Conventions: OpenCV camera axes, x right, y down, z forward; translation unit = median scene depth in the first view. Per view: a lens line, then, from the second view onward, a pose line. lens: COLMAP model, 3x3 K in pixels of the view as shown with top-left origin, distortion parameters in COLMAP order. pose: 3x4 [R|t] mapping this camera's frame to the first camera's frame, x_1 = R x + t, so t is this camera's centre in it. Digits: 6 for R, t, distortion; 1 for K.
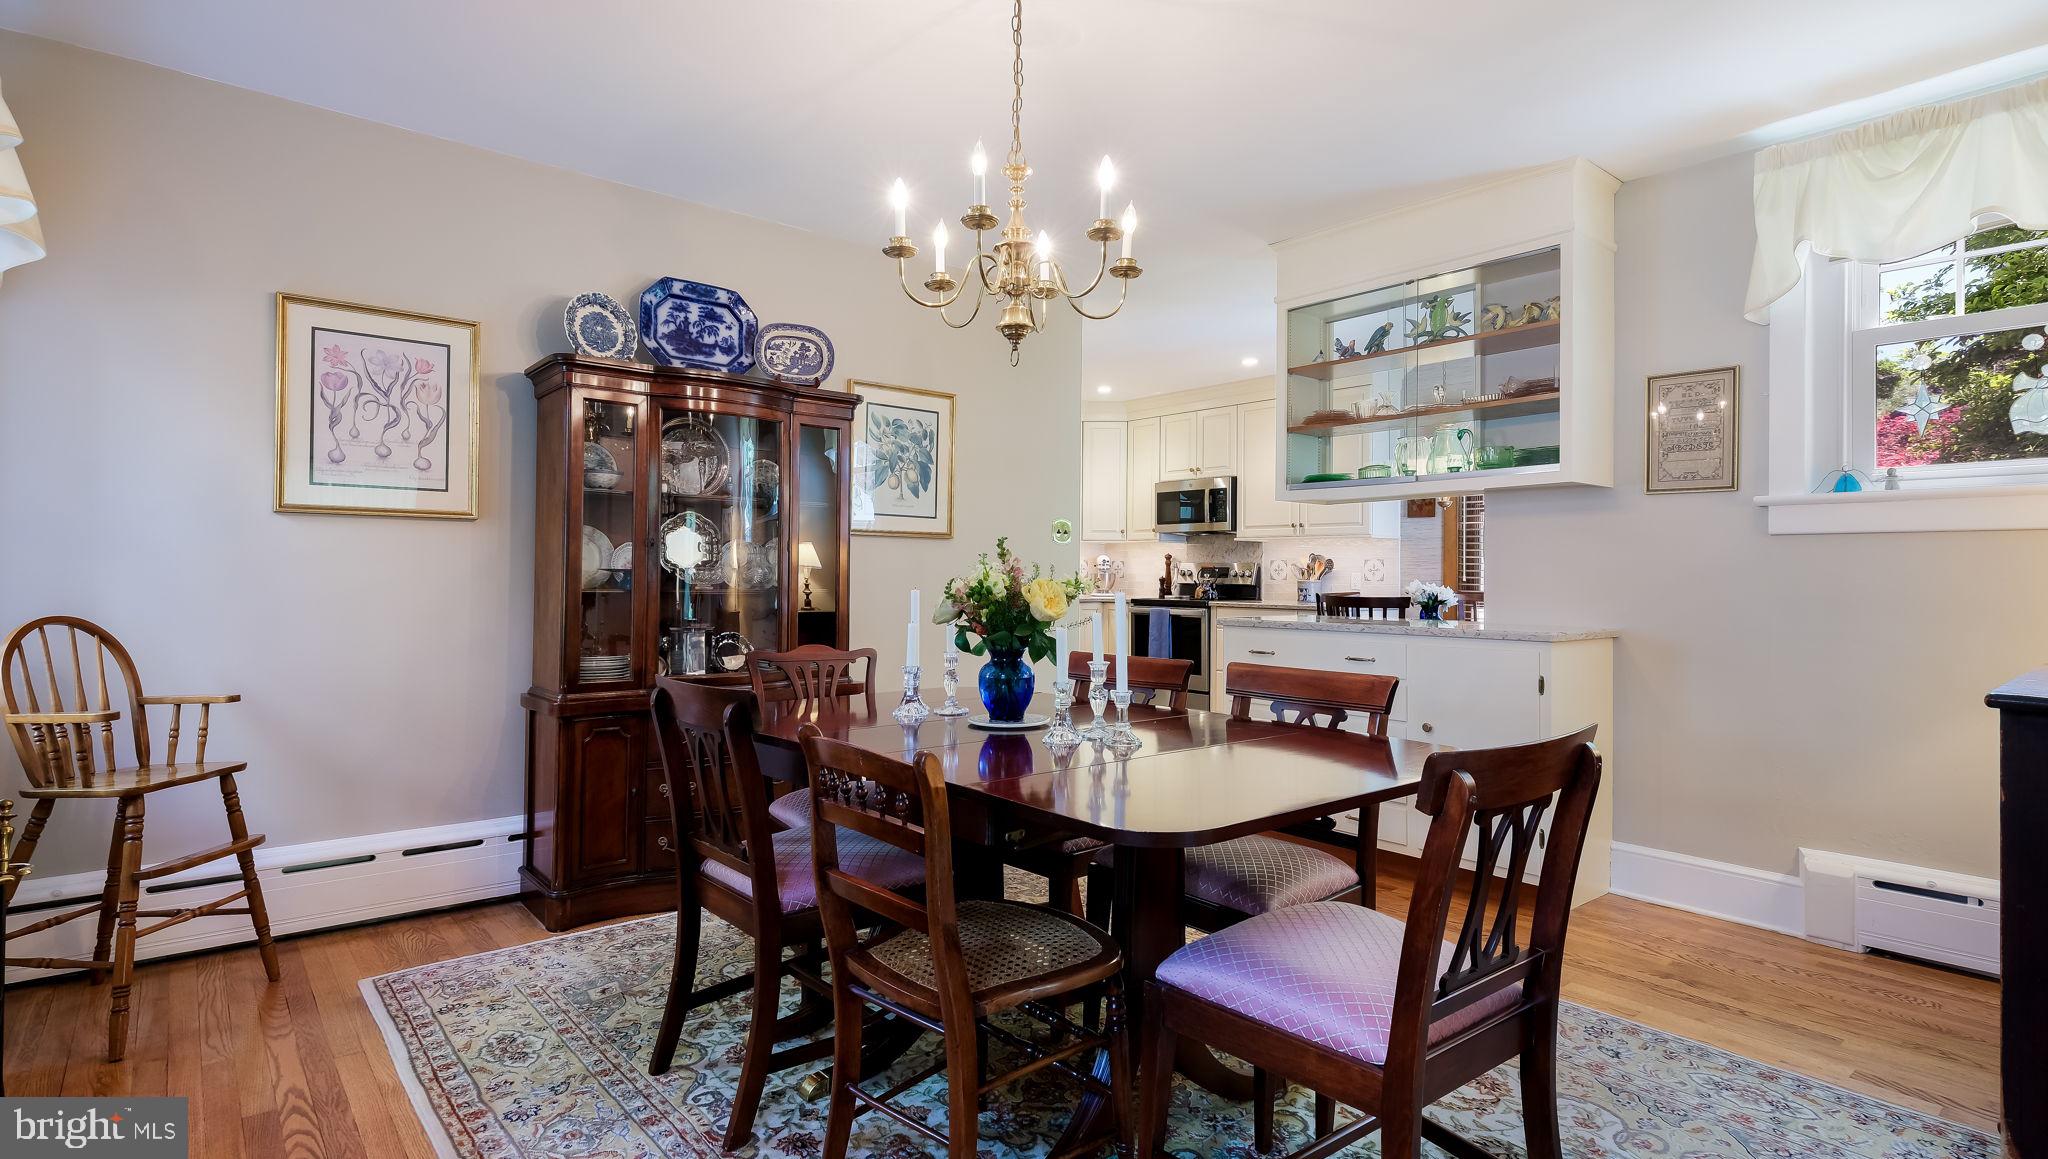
lens RADIAL K [[1016.5, 0, 1003.0], [0, 1016.5, 556.2], [0, 0, 1]] dist [-0.002760, -0.000410]
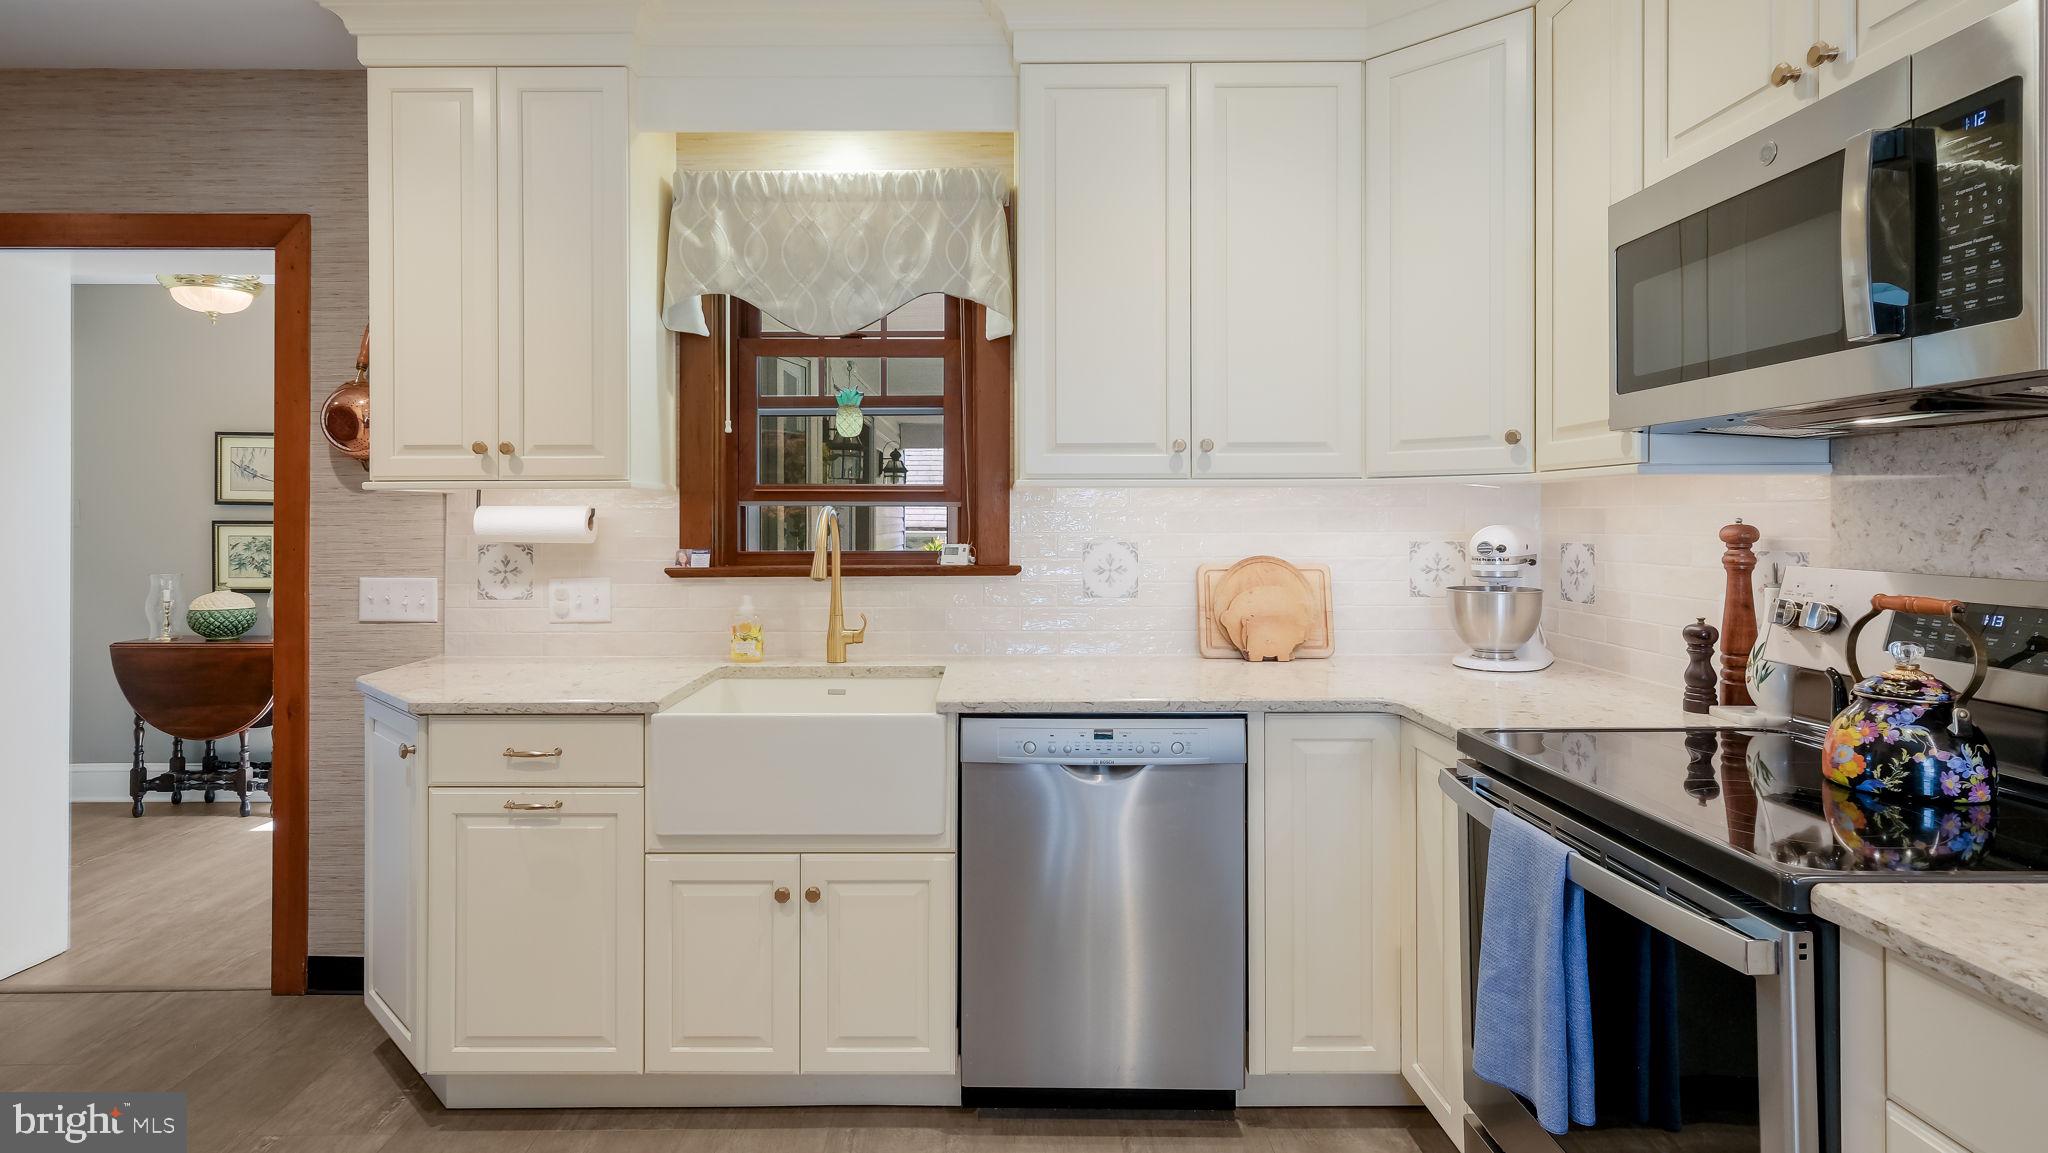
lens RADIAL K [[1006.5, 0, 1006.8], [0, 1006.5, 516.8], [0, 0, 1]] dist [0.012592, -0.001059]
pose [[0.772680, -0.013508, -0.634652, 0.369732], [0.020780, 0.999776, 0.004021, -0.016419], [0.634455, -0.016295, 0.772788, 1.471530]]
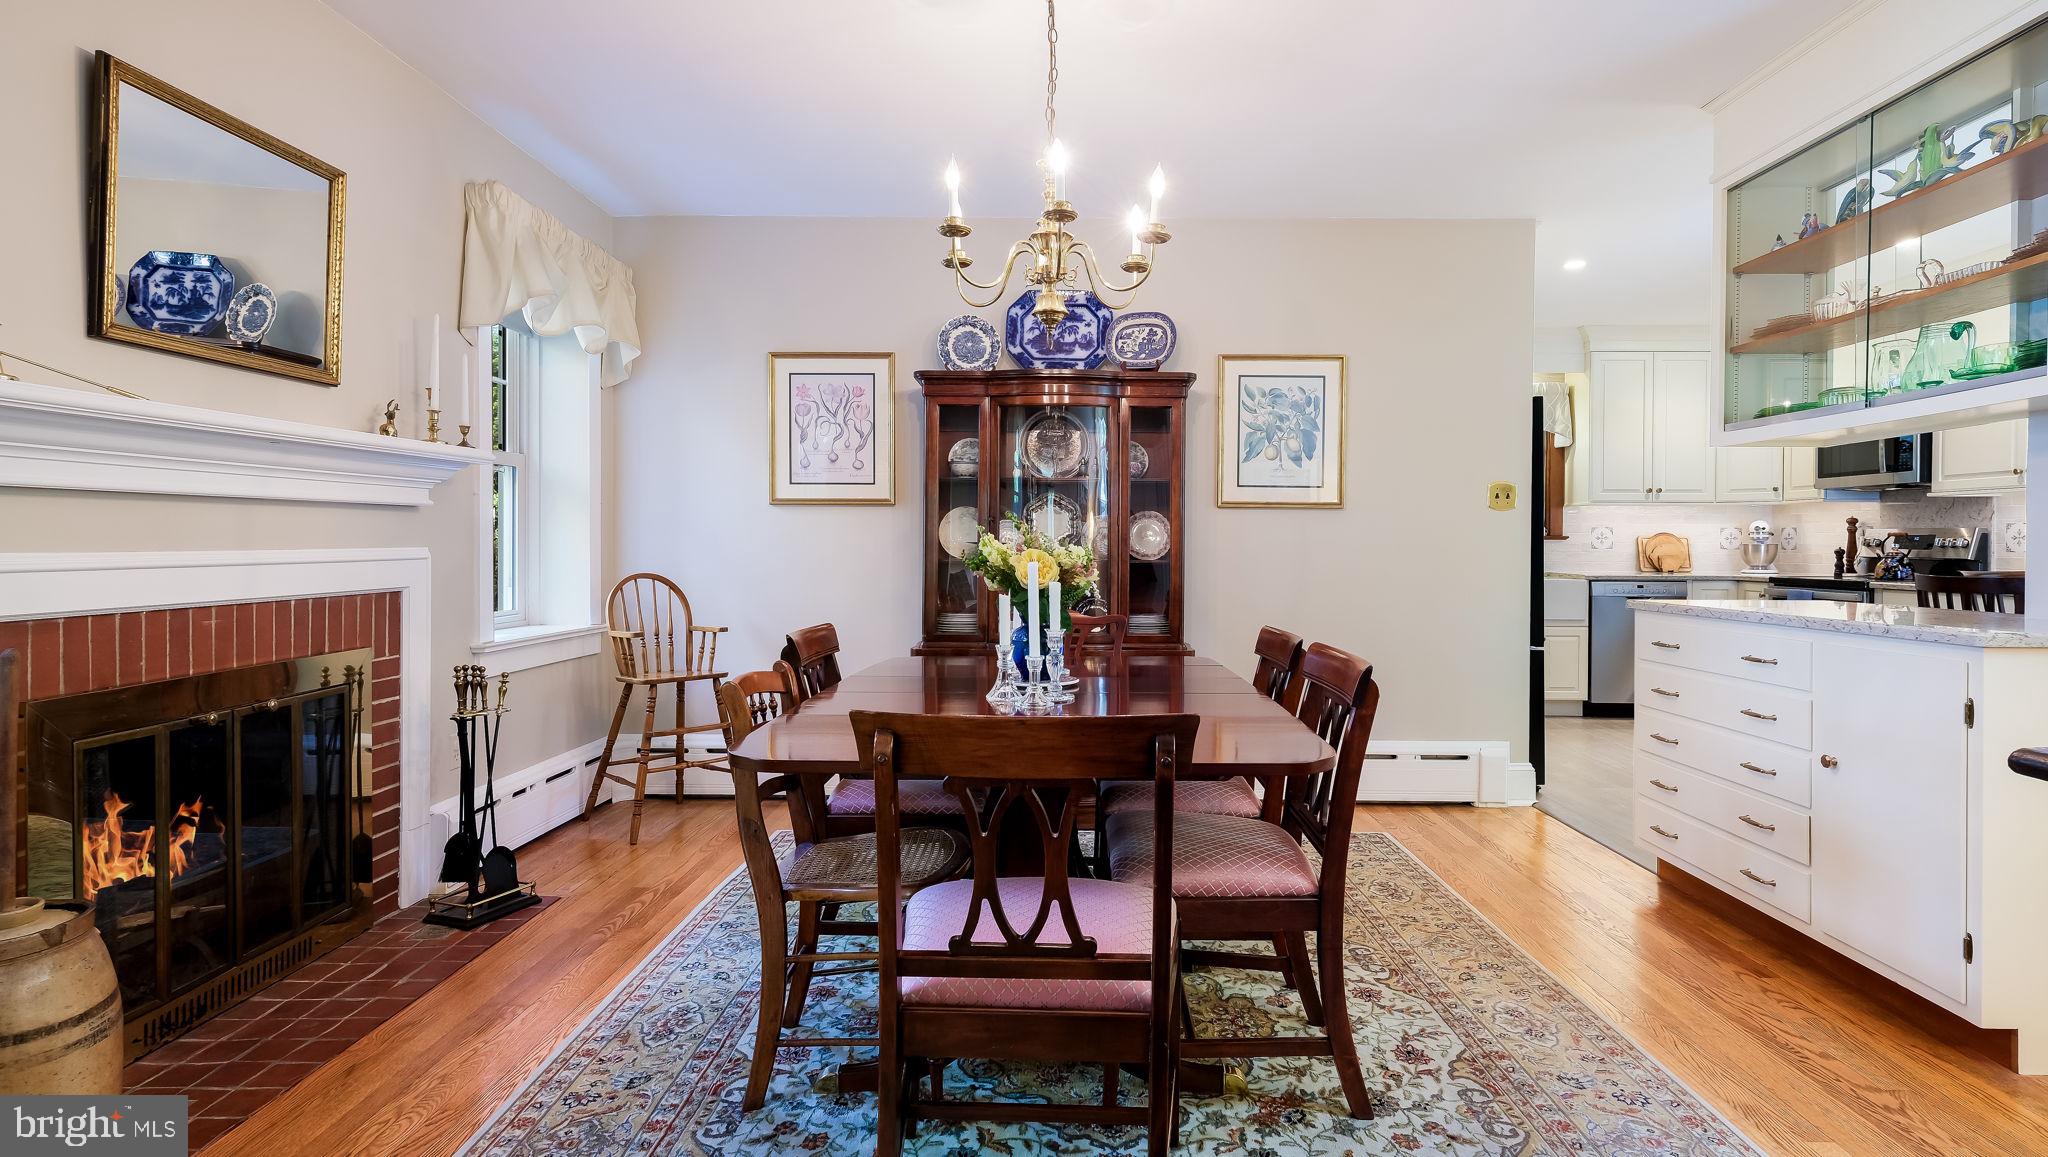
lens RADIAL K [[1038.4, 0, 1053.9], [0, 1038.4, 552.4], [0, 0, 1]] dist [0.001307, -0.000021]
pose [[0.762747, 0.000185, -0.646697, 0.428025], [0.014176, 0.999755, 0.017005, 0.004495], [0.646542, -0.022138, 0.762557, 0.099714]]
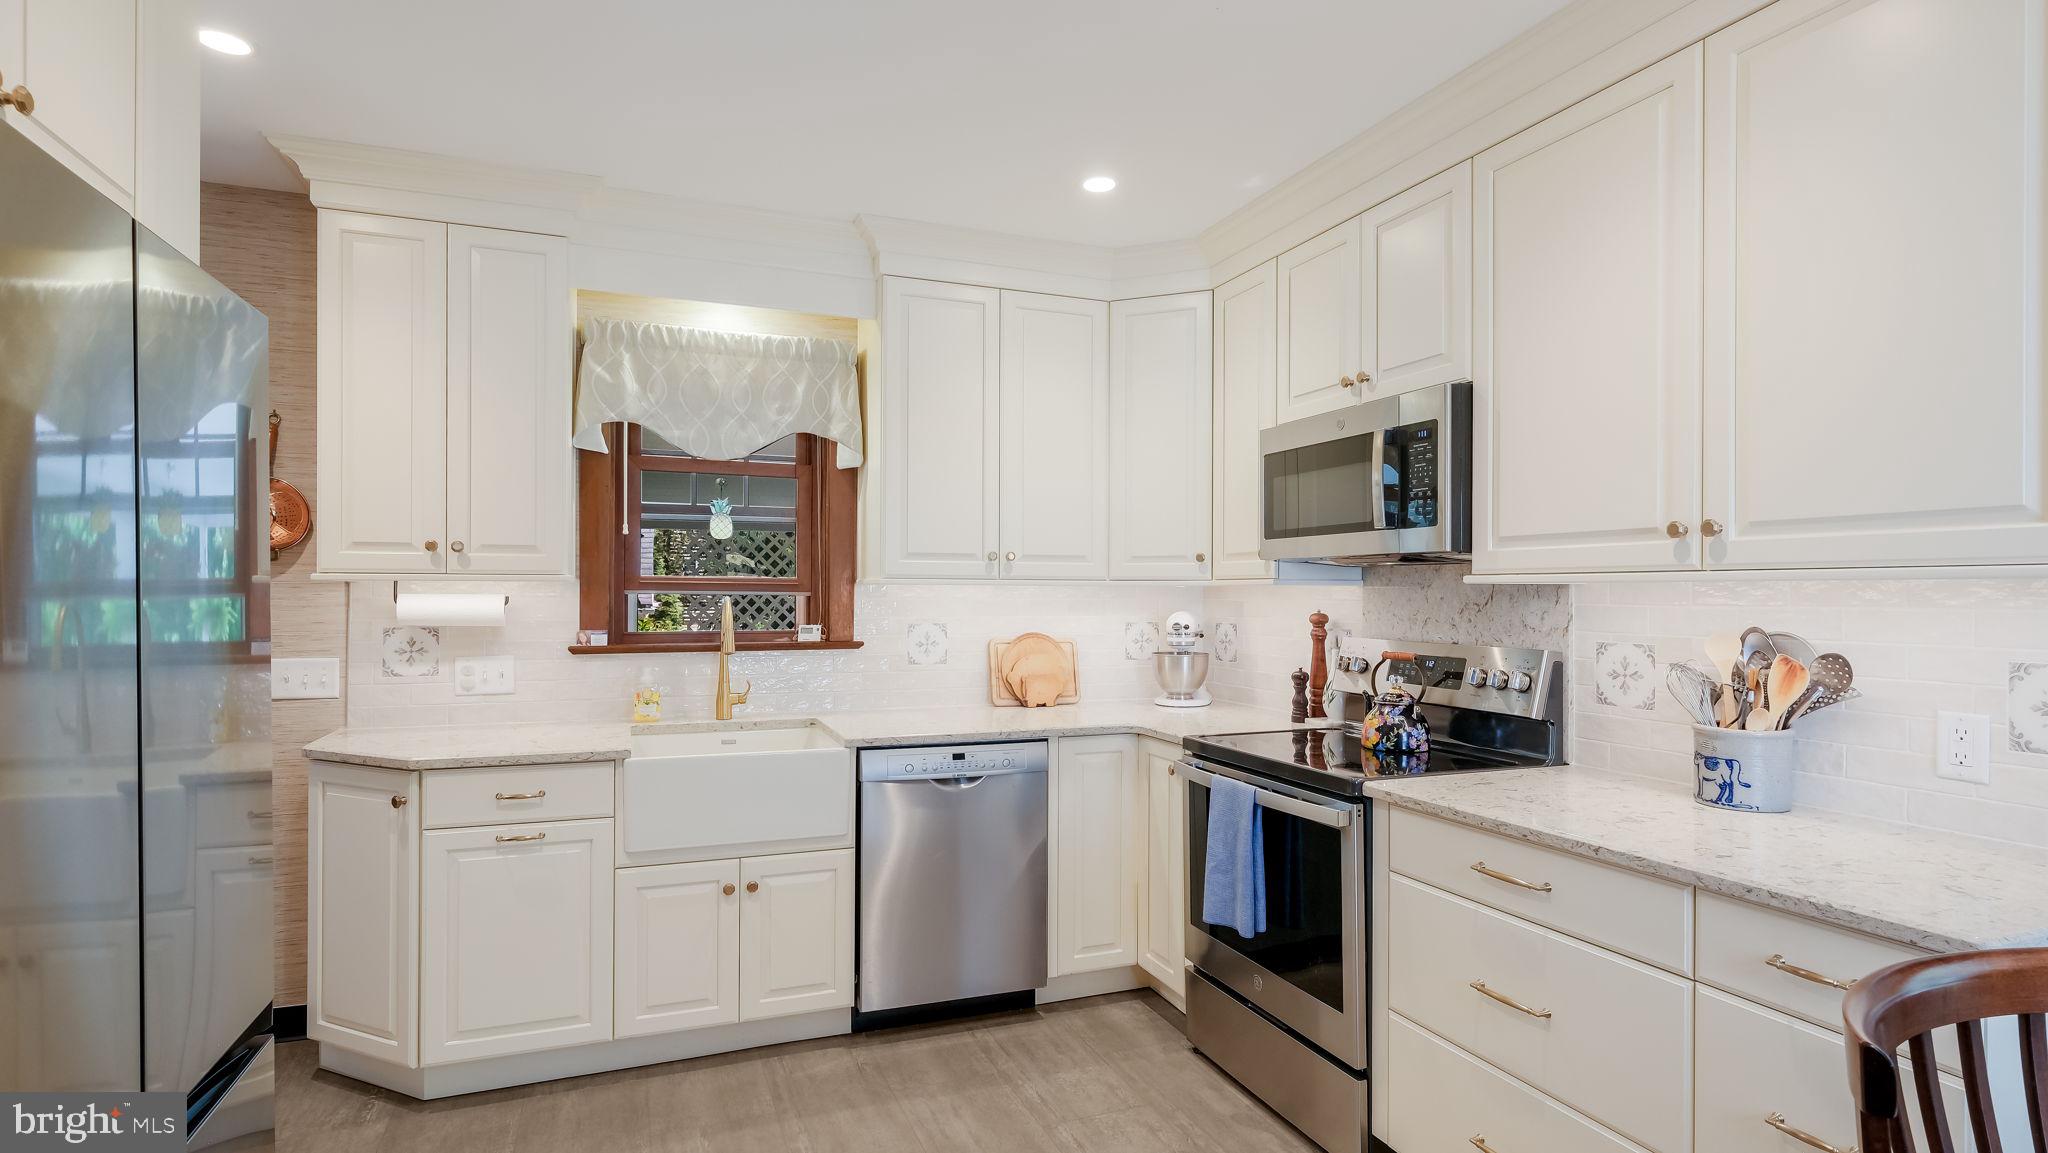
lens RADIAL K [[1004.4, 0, 1015.2], [0, 1004.4, 581.2], [0, 0, 1]] dist [0.015134, -0.000027]
pose [[0.949359, -0.009319, -0.314054, 0.356229], [0.009914, 0.999951, 0.000295, -0.032338], [0.314036, -0.003394, 0.949405, 1.205051]]
